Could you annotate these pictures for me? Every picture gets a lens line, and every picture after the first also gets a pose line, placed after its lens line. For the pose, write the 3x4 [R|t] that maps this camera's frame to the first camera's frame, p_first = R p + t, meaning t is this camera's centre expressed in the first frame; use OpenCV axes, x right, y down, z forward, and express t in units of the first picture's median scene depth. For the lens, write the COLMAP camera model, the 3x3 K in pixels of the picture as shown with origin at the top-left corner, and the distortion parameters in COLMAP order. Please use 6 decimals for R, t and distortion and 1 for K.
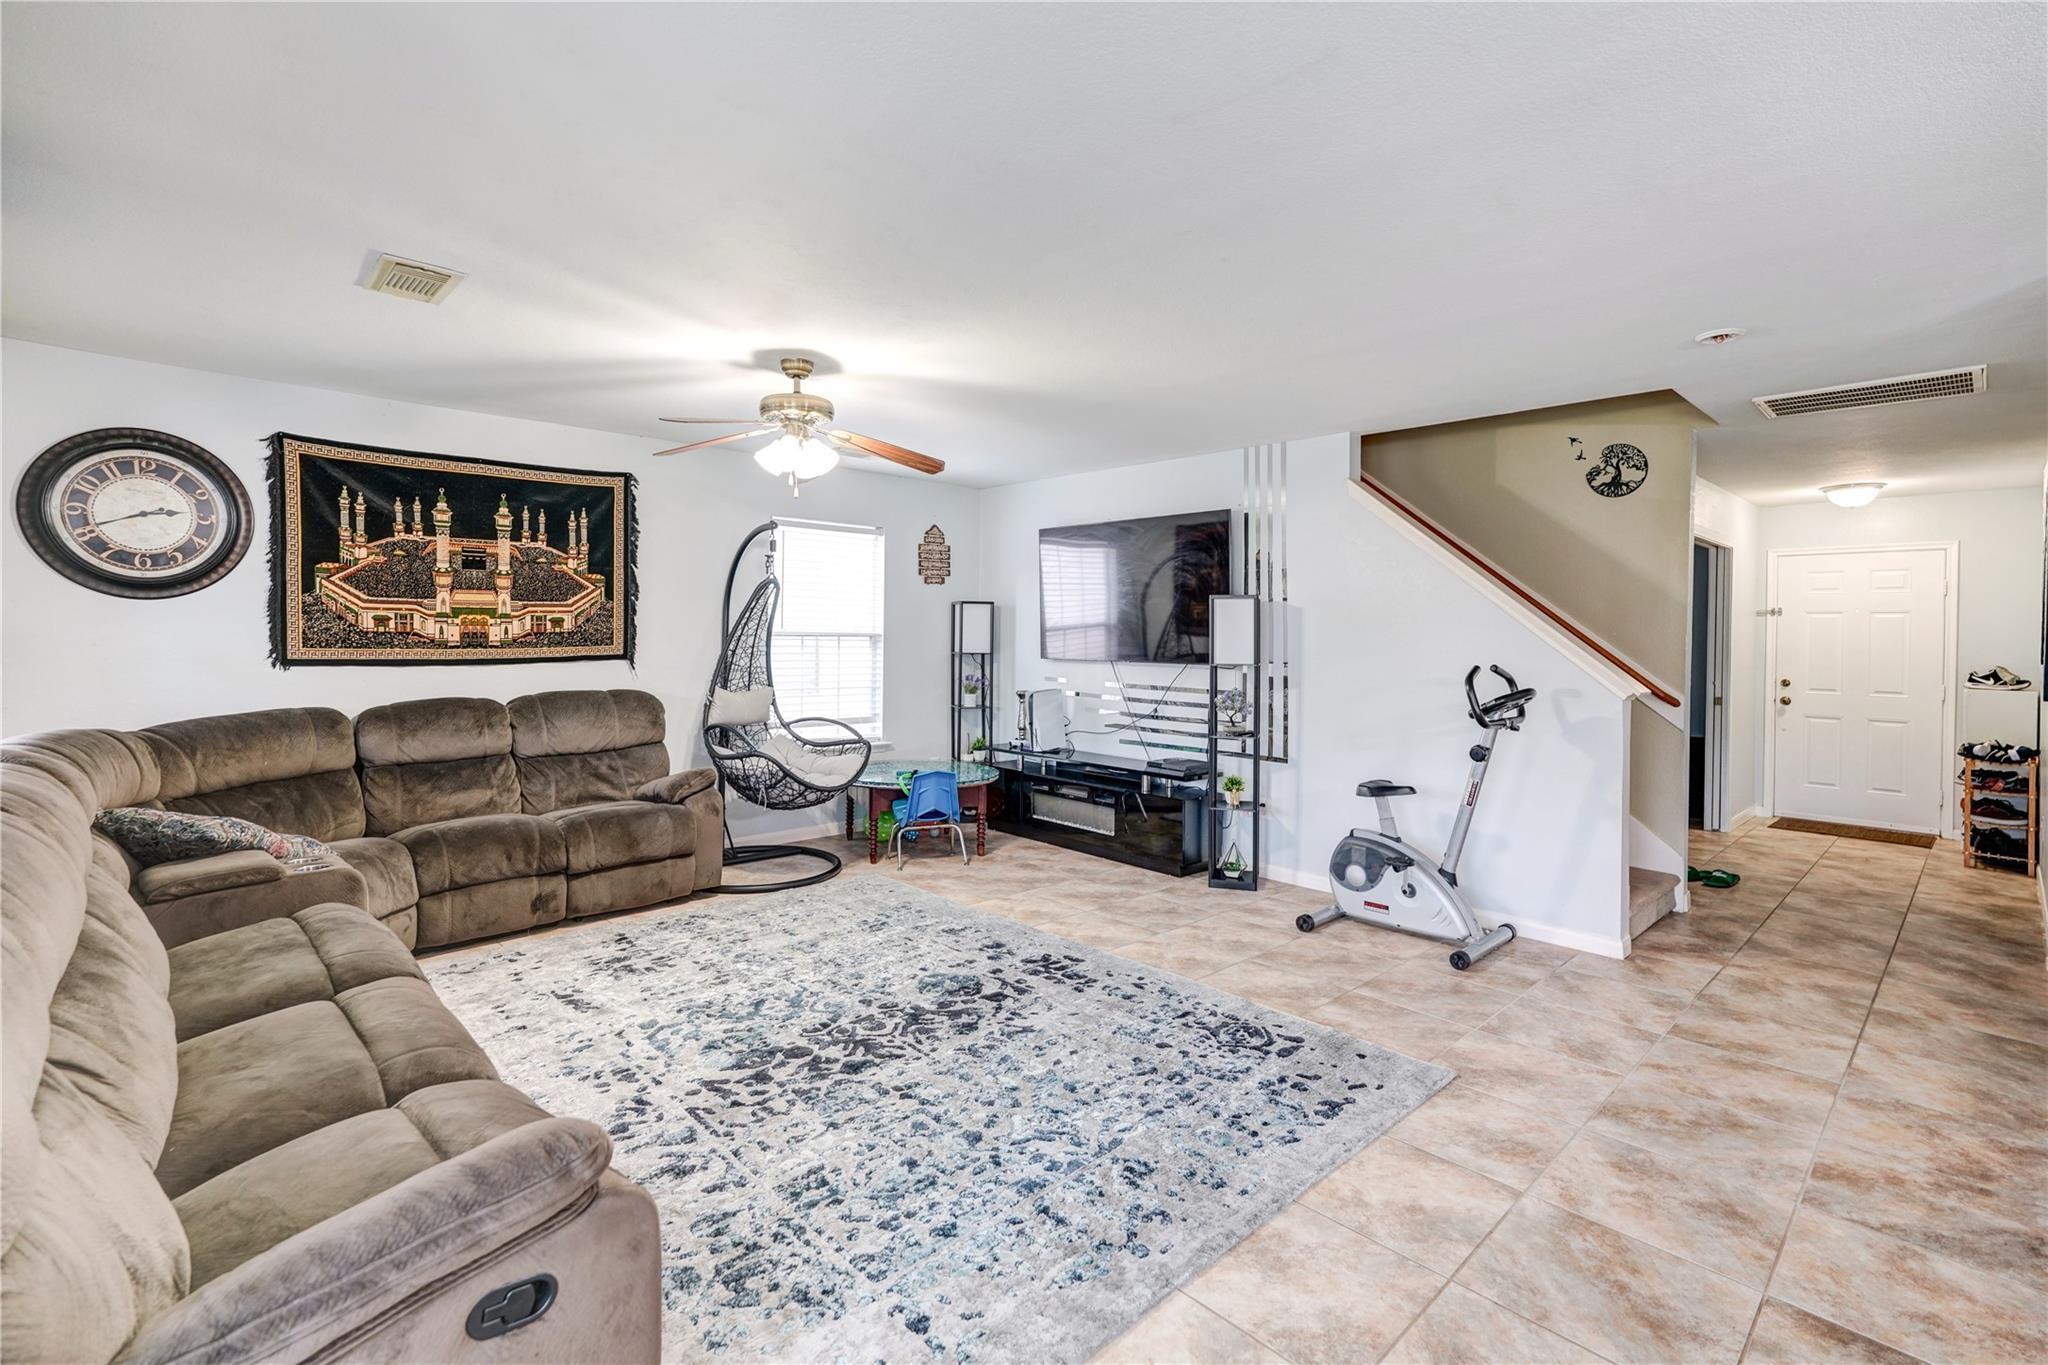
lens RADIAL K [[934.5, 0, 1011.6], [0, 934.5, 645.3], [0, 0, 1]] dist [-0.003011, 0.007233]
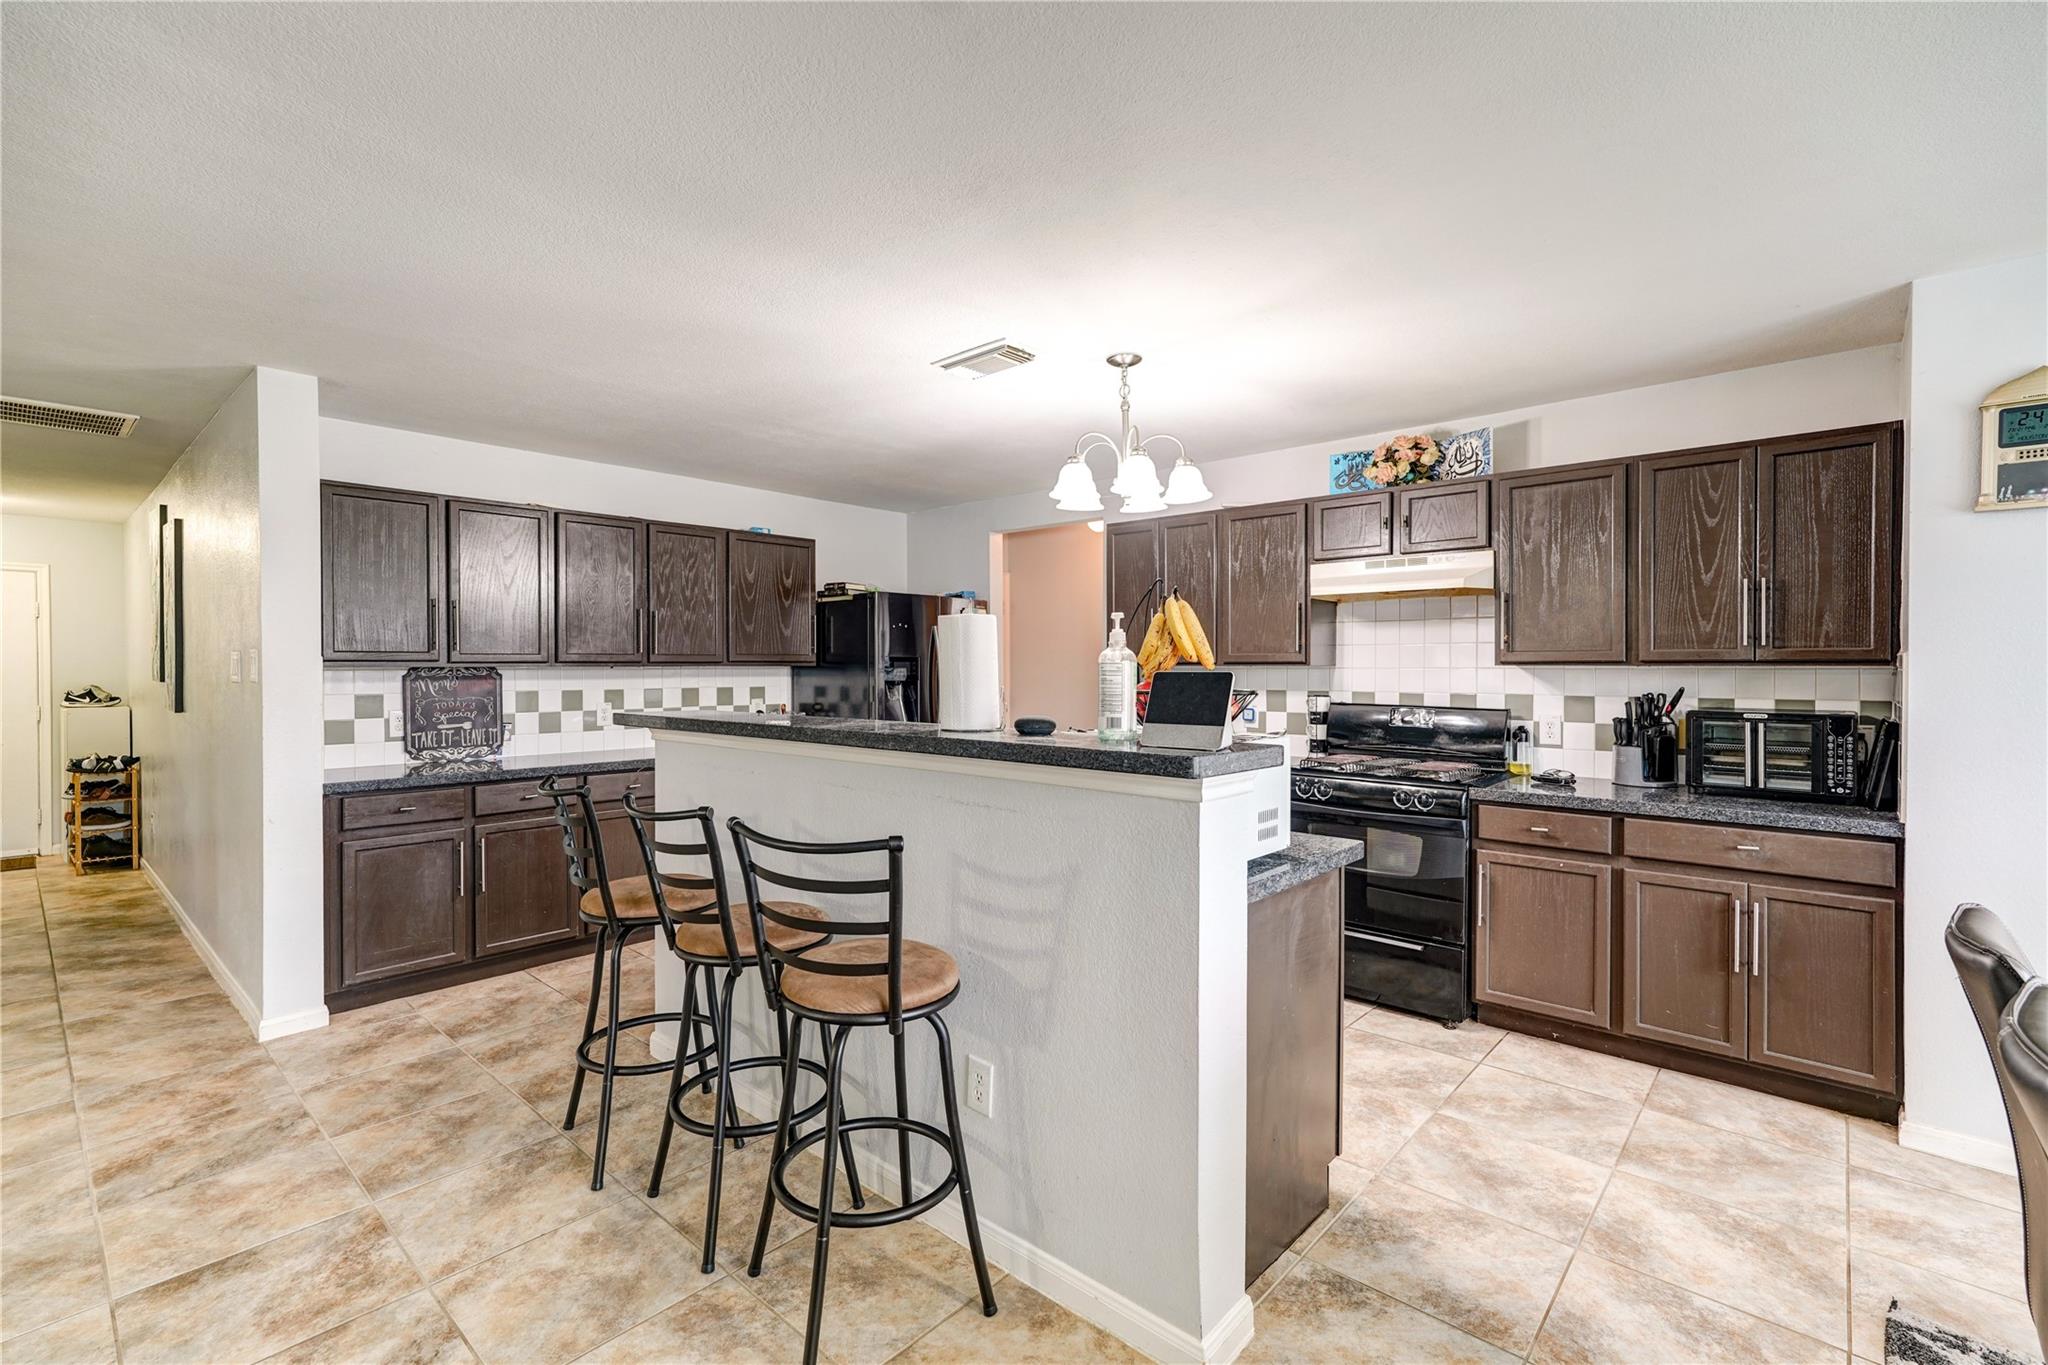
lens RADIAL K [[913.7, 0, 1008.7], [0, 913.7, 674.3], [0, 0, 1]] dist [-0.000122, 0.006888]
pose [[-0.079322, -0.023982, 0.996561, -0.119858], [0.016097, 0.999549, 0.025335, -0.000106], [-0.996719, 0.018052, -0.078900, 0.043767]]
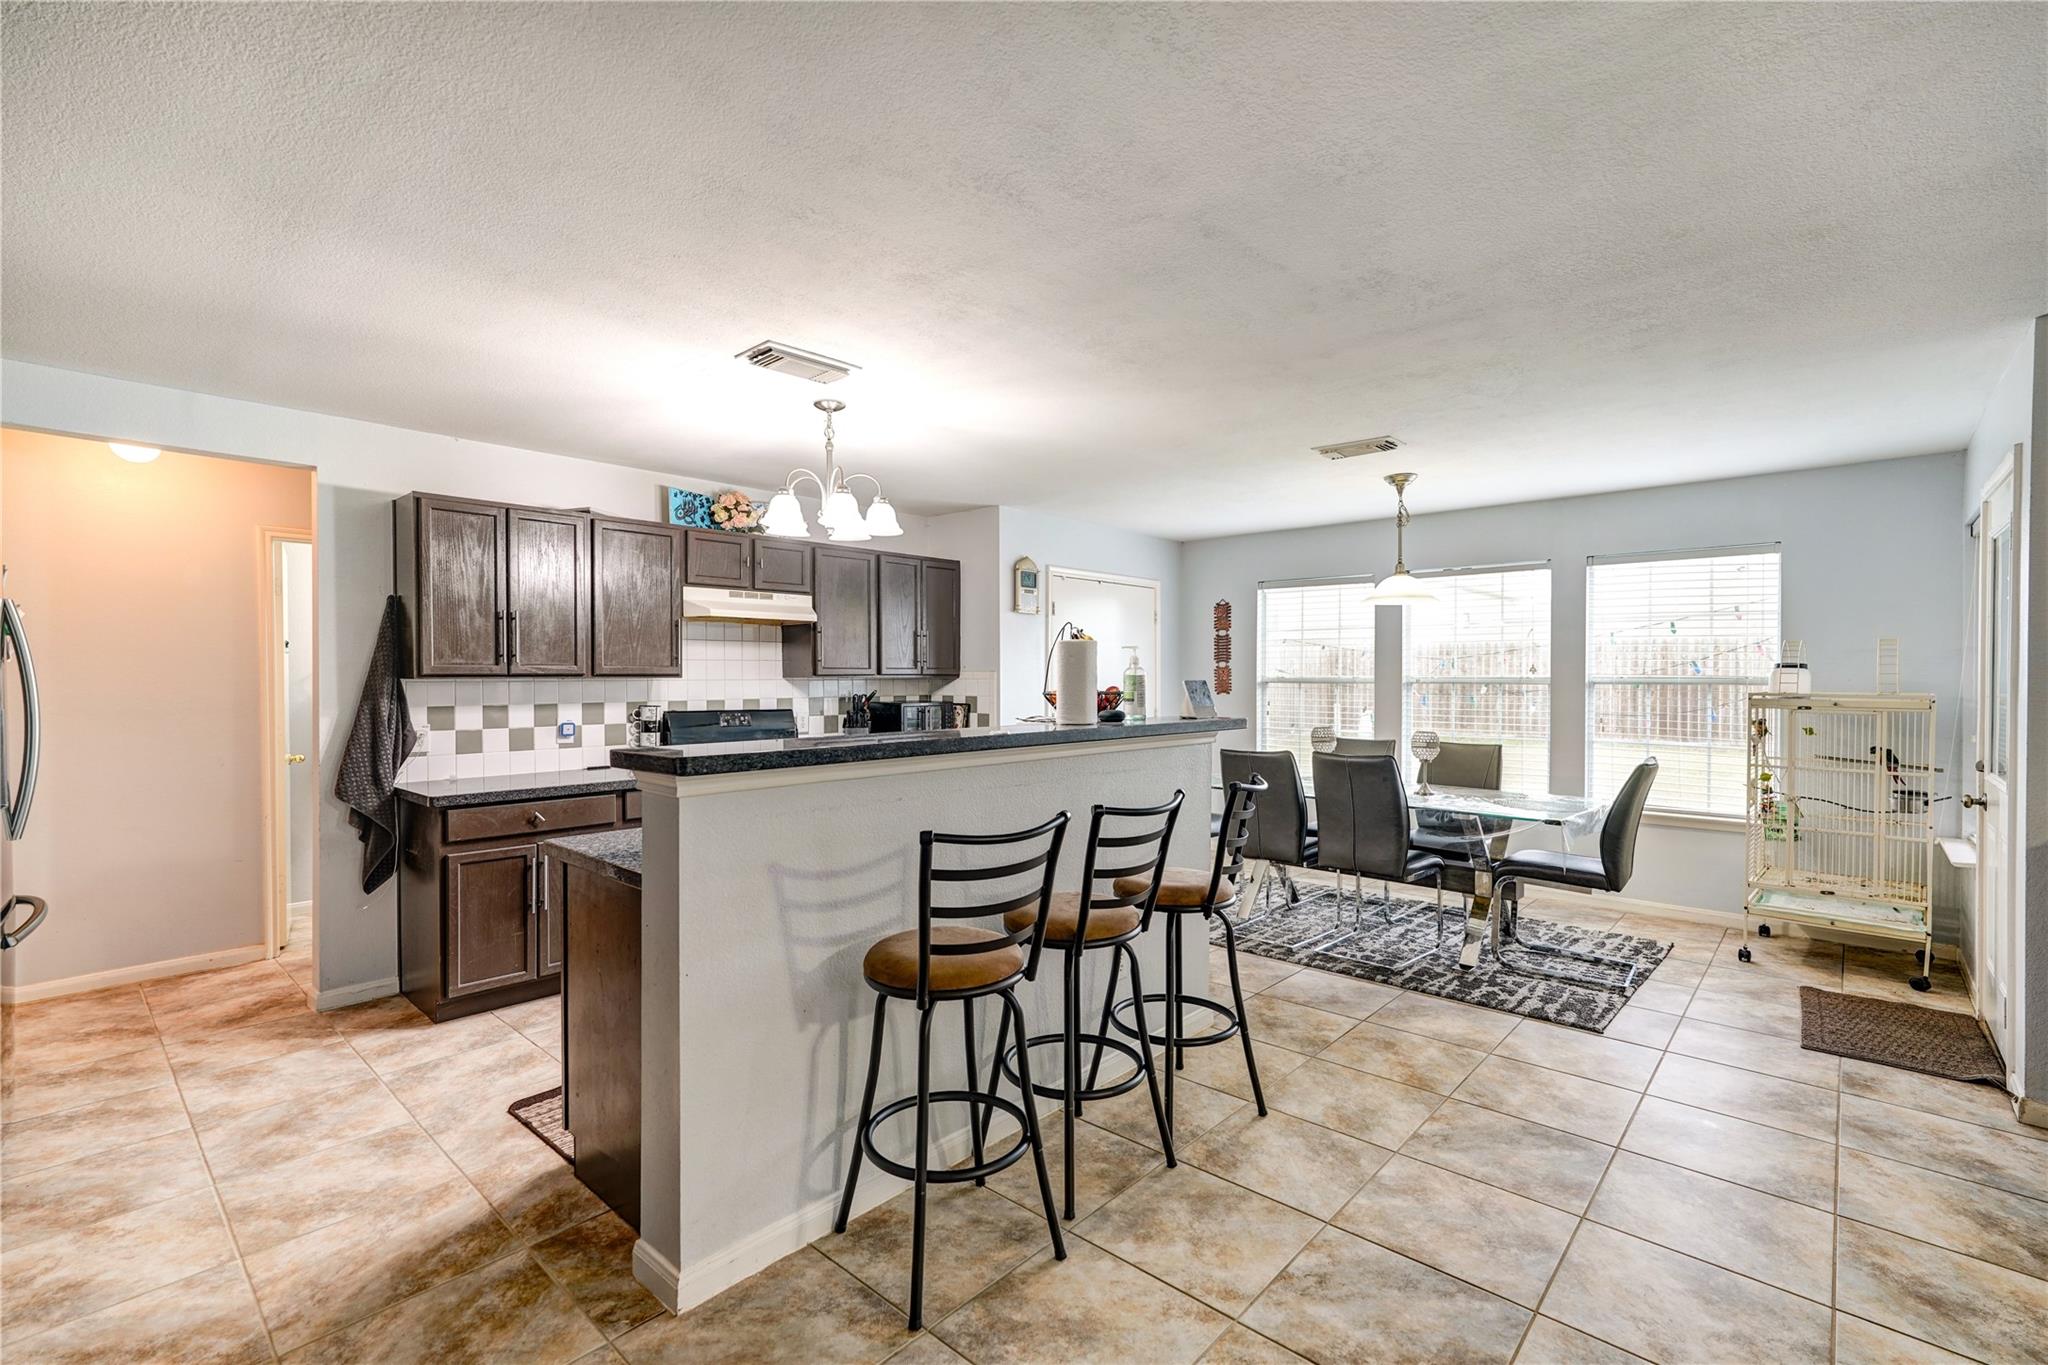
lens RADIAL K [[903.5, 0, 1006.9], [0, 903.5, 684.0], [0, 0, 1]] dist [-0.000878, 0.004783]
pose [[-0.997830, -0.012640, -0.064623, 0.502152], [-0.014028, 0.999680, 0.021061, 0.000710], [0.064336, 0.021922, -0.997688, 0.727525]]
